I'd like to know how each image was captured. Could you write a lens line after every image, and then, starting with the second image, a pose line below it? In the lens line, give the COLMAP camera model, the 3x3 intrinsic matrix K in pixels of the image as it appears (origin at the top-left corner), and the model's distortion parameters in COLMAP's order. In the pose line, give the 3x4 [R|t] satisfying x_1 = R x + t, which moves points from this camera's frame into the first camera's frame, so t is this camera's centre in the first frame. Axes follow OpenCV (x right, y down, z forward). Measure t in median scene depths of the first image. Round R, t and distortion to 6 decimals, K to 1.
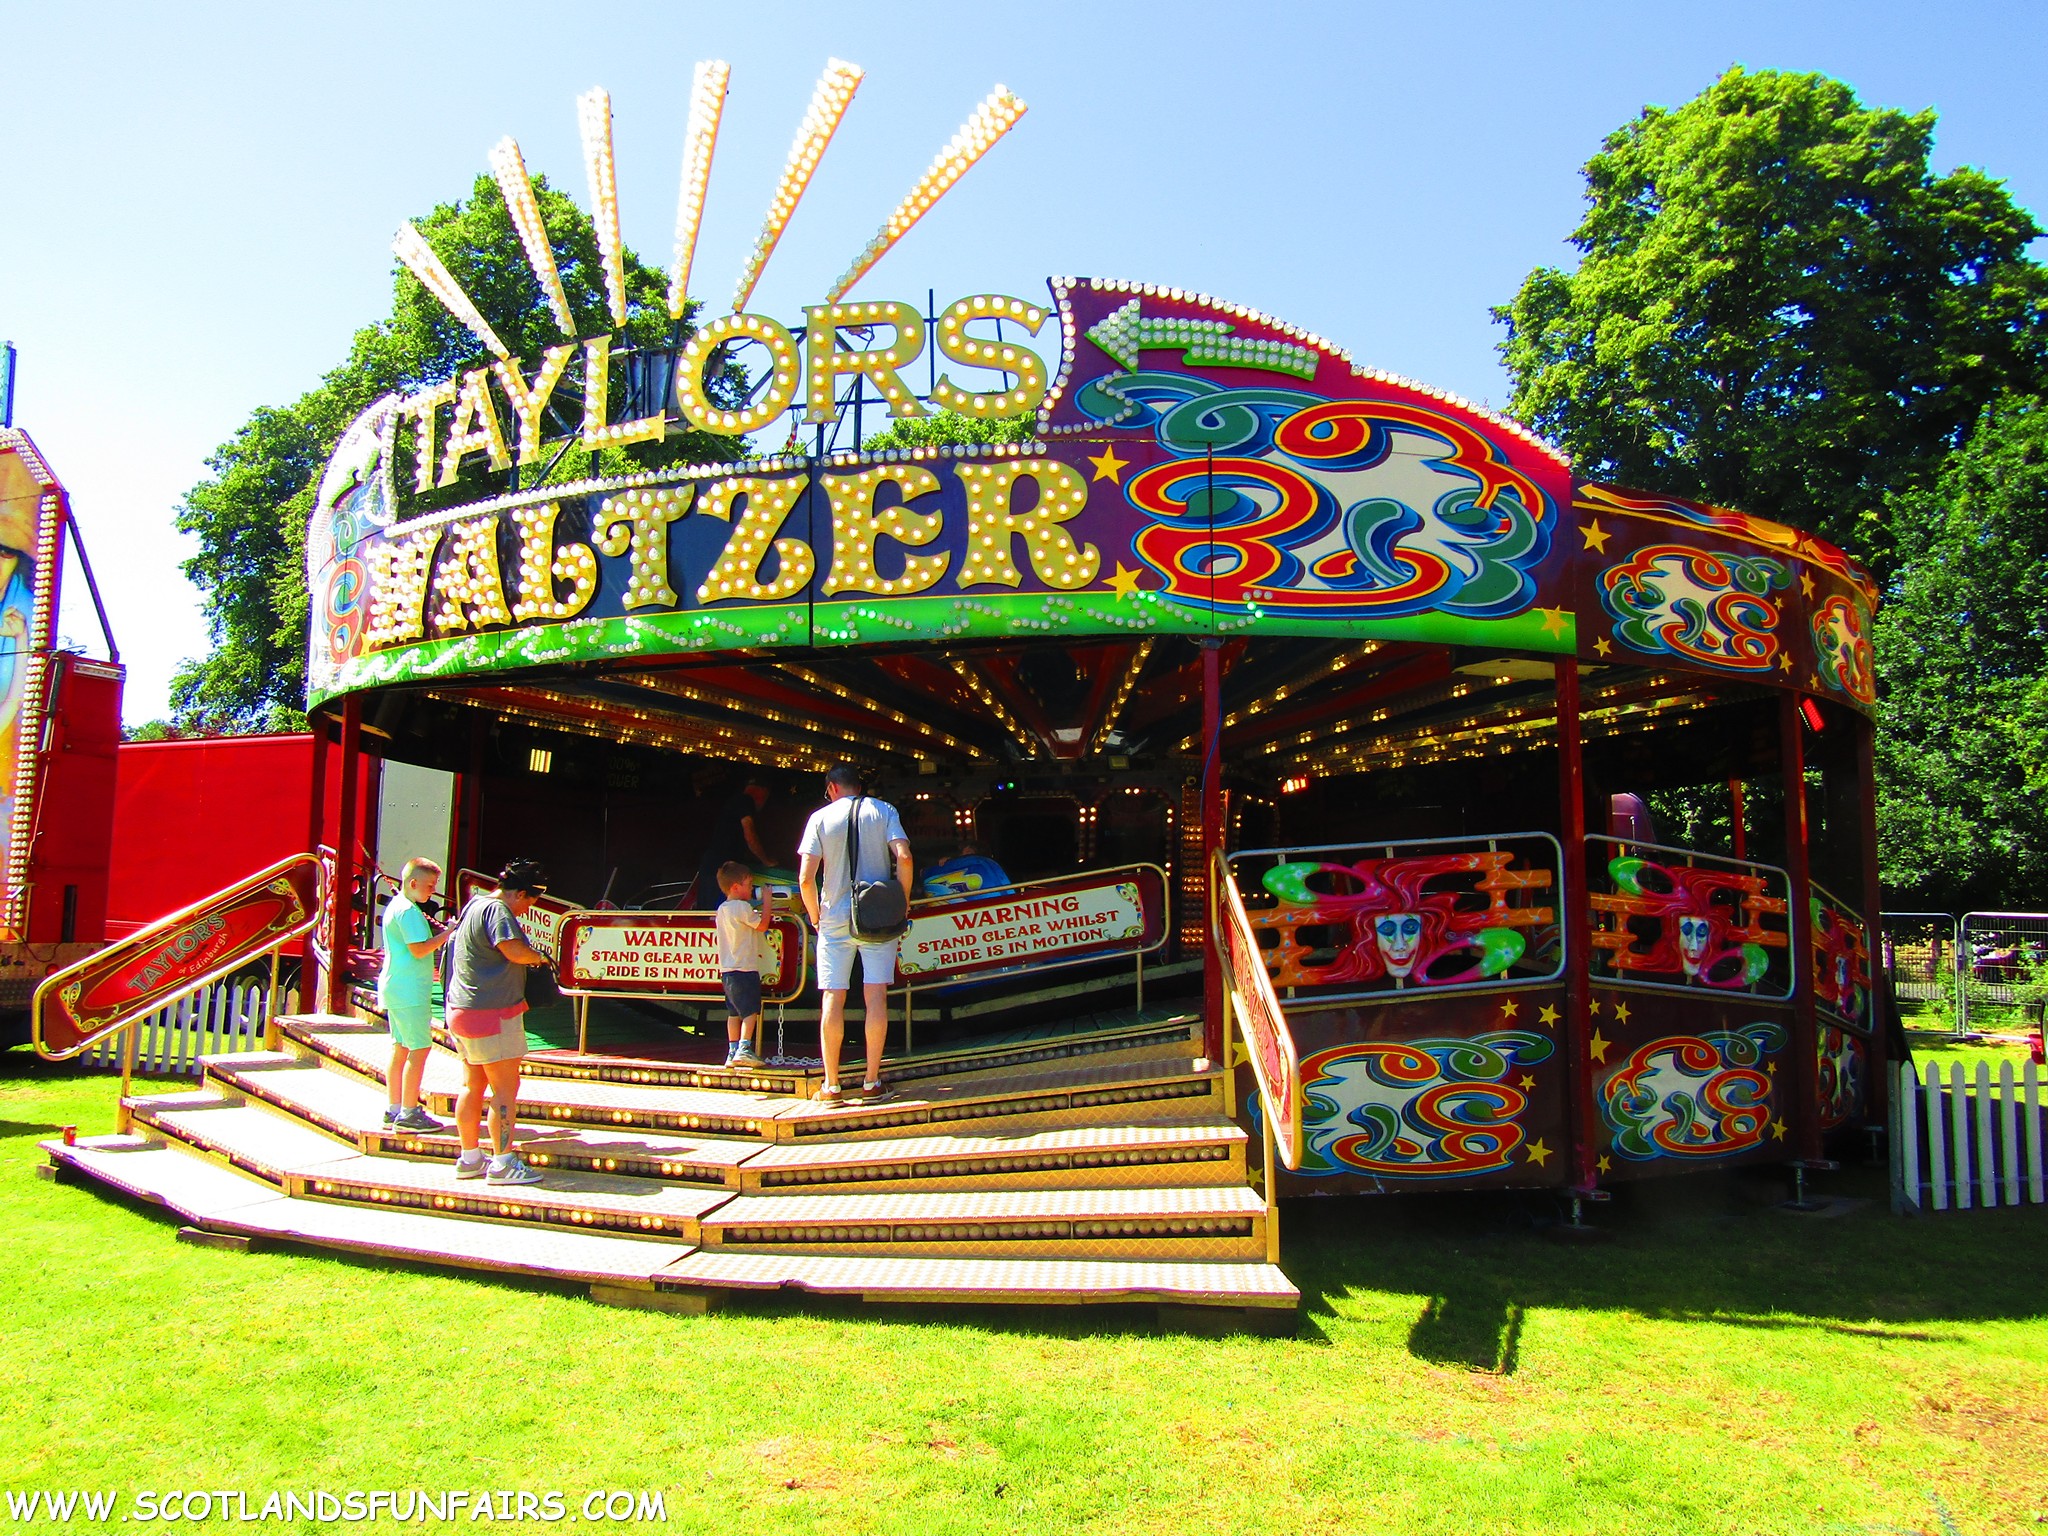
lens RADIAL K [[1439.6, 0, 1009.2], [0, 1439.6, 766.8], [0, 0, 1]] dist [-0.004038, 0.000379]
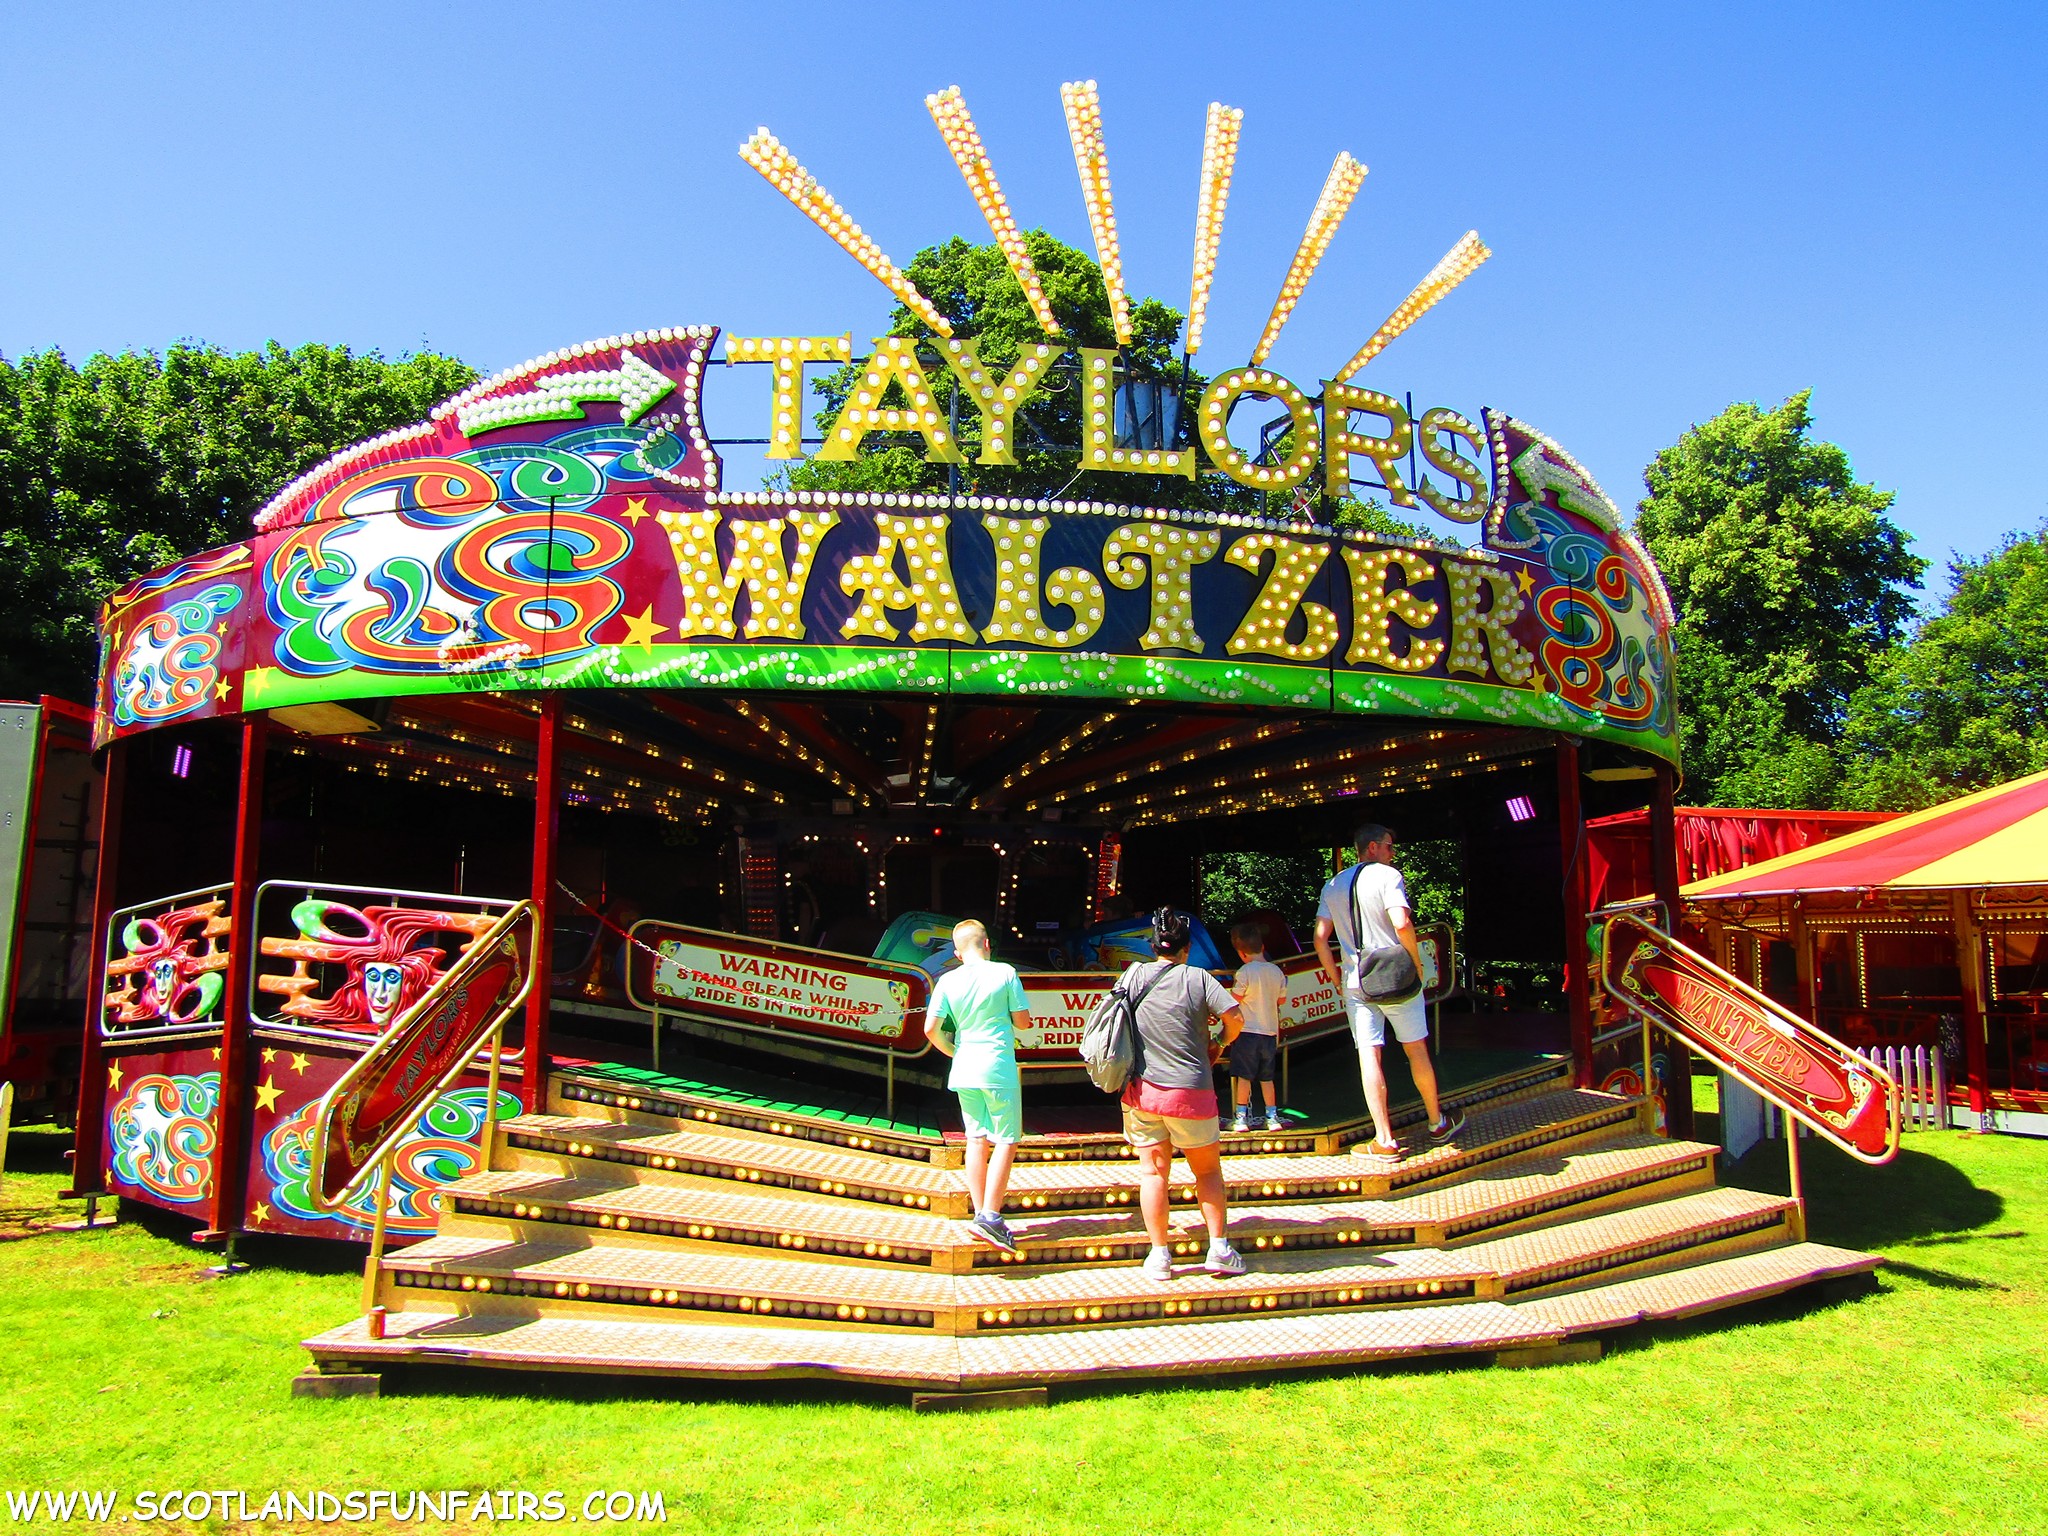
lens RADIAL K [[1439.6, 0, 1010.0], [0, 1439.6, 770.5], [0, 0, 1]] dist [-0.004038, 0.000379]
pose [[0.793462, 0.068024, 0.604806, -0.922799], [-0.054234, 0.997684, -0.041061, 0.012869], [-0.606199, -0.000221, 0.795313, 0.318122]]
